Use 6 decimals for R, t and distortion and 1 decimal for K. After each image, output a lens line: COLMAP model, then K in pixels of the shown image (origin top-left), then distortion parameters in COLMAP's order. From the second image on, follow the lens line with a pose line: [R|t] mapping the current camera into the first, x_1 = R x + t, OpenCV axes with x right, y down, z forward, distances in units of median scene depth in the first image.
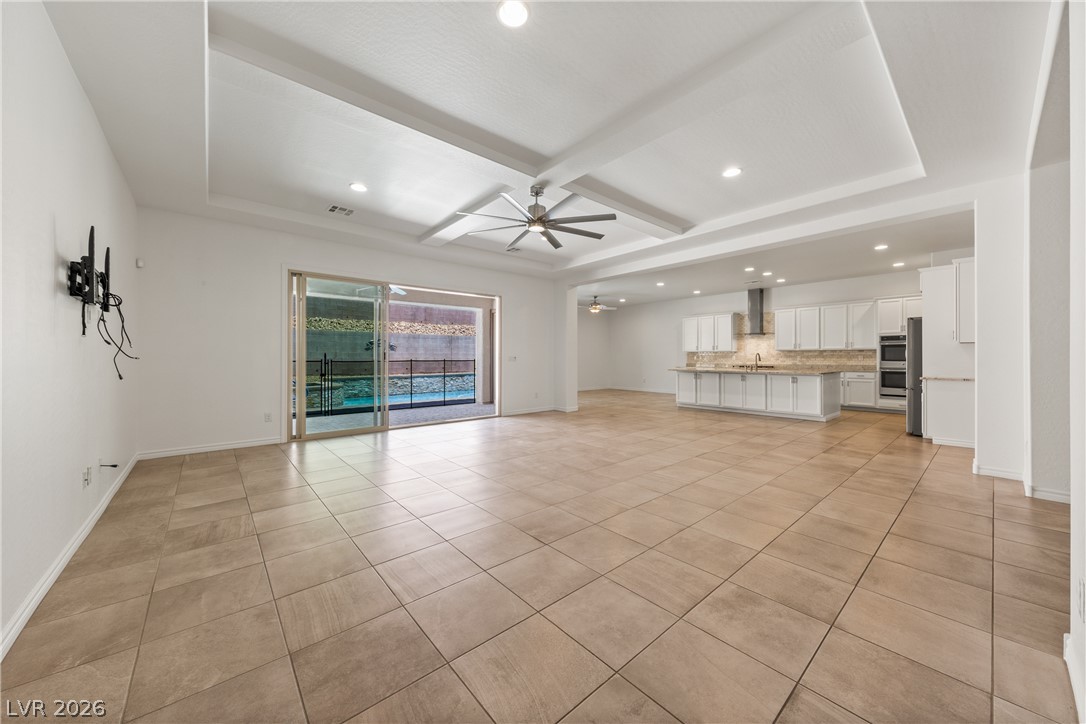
lens RADIAL K [[394.2, 0, 547.3], [0, 394.2, 359.8], [0, 0, 1]] dist [-0.003197, 0.000254]
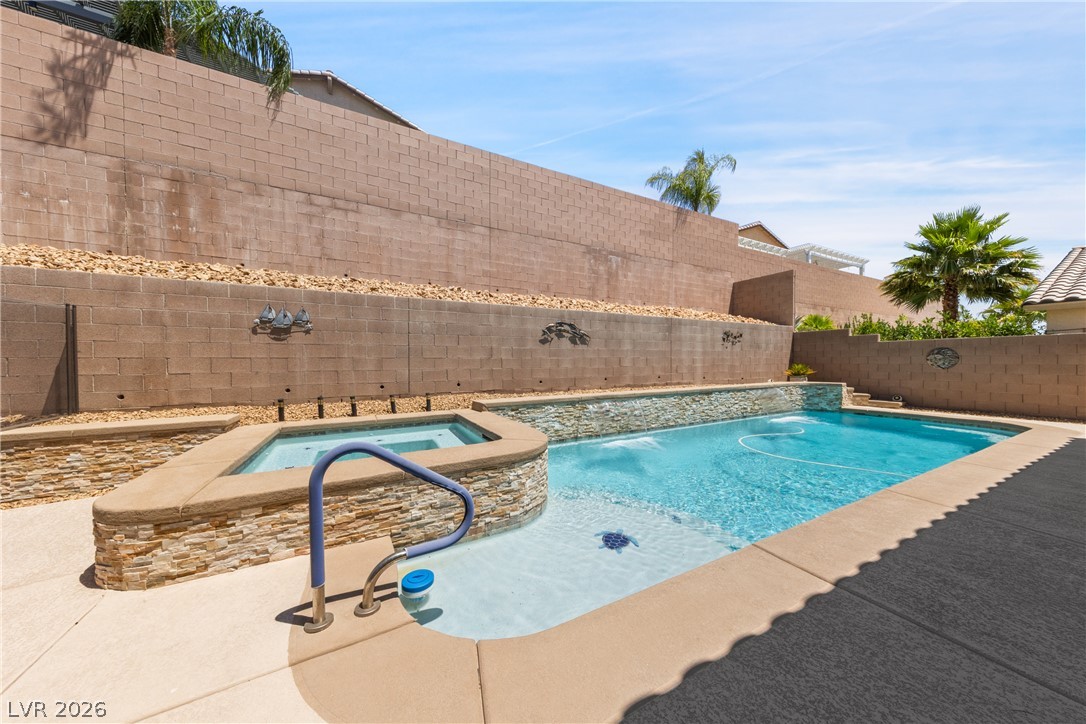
lens RADIAL K [[338.4, 0, 538.5], [0, 338.4, 364.5], [0, 0, 1]] dist [0.001787, 0.000020]
pose [[0.972808, 0.000882, -0.231611, -0.372283], [0.000989, 0.999968, 0.007961, -0.000191], [0.231610, -0.007974, 0.972776, 0.584164]]
